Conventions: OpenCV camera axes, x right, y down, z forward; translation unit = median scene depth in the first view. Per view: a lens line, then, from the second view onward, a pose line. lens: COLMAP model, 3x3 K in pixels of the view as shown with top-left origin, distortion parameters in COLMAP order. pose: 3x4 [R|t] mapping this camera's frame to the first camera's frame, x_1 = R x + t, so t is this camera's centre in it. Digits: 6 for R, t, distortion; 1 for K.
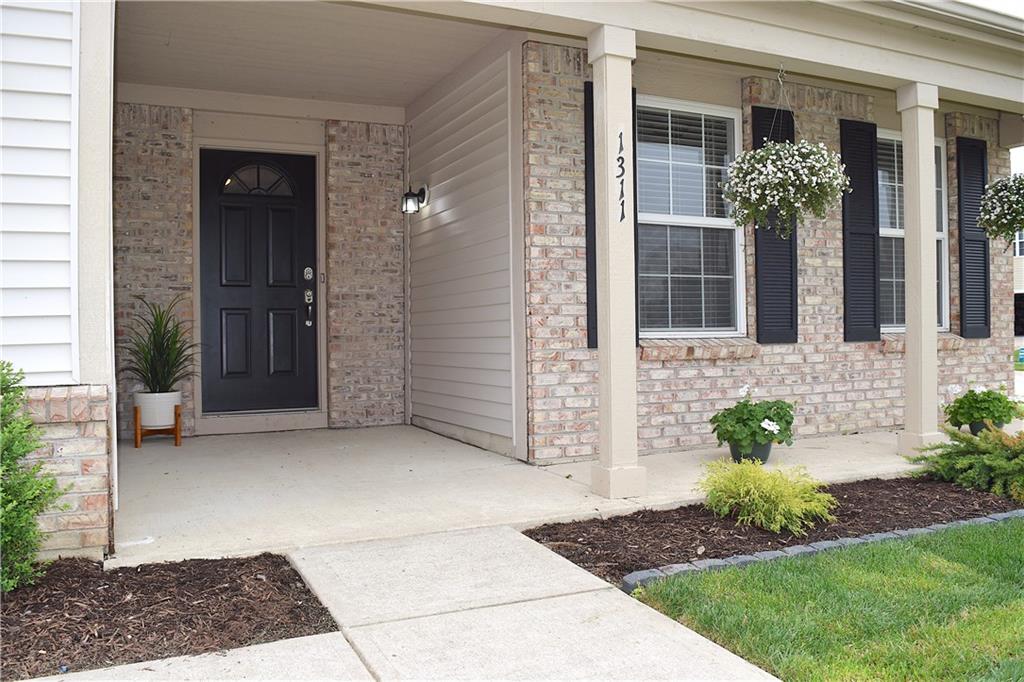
lens RADIAL K [[844.3, 0, 511.5], [0, 844.3, 340.6], [0, 0, 1]] dist [-0.089133, -0.001786]
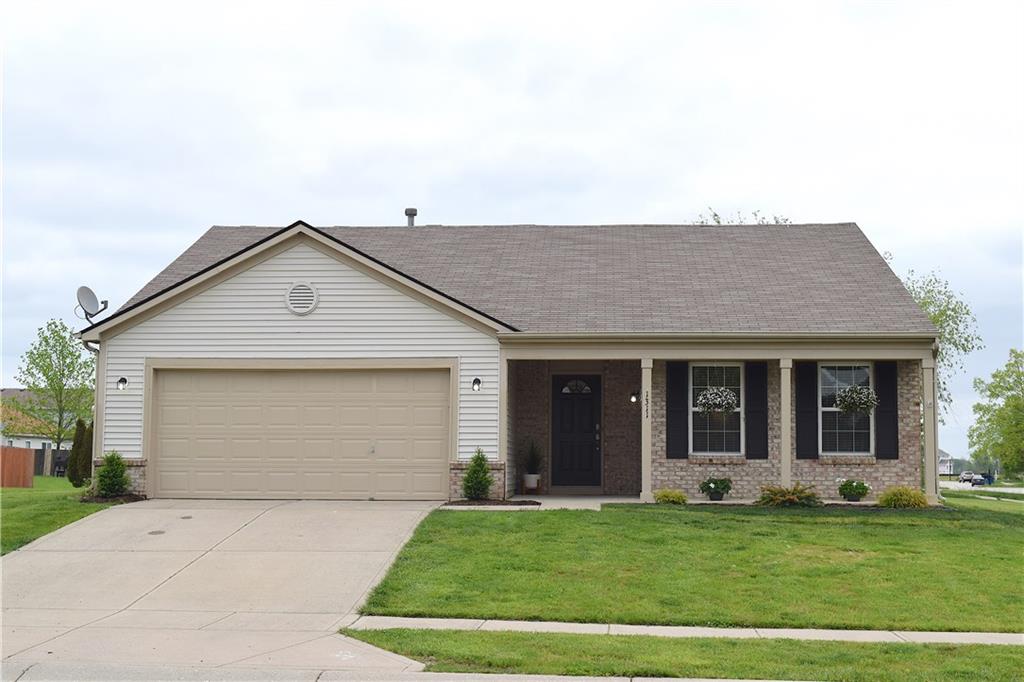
lens RADIAL K [[1410.4, 0, 511.4], [0, 1410.4, 356.2], [0, 0, 1]] dist [-0.030458, -0.030531]
pose [[0.874047, -0.020254, -0.485418, 1.649728], [-0.022710, 0.996335, -0.082464, 0.059272], [0.485310, 0.083102, 0.870384, -2.870145]]
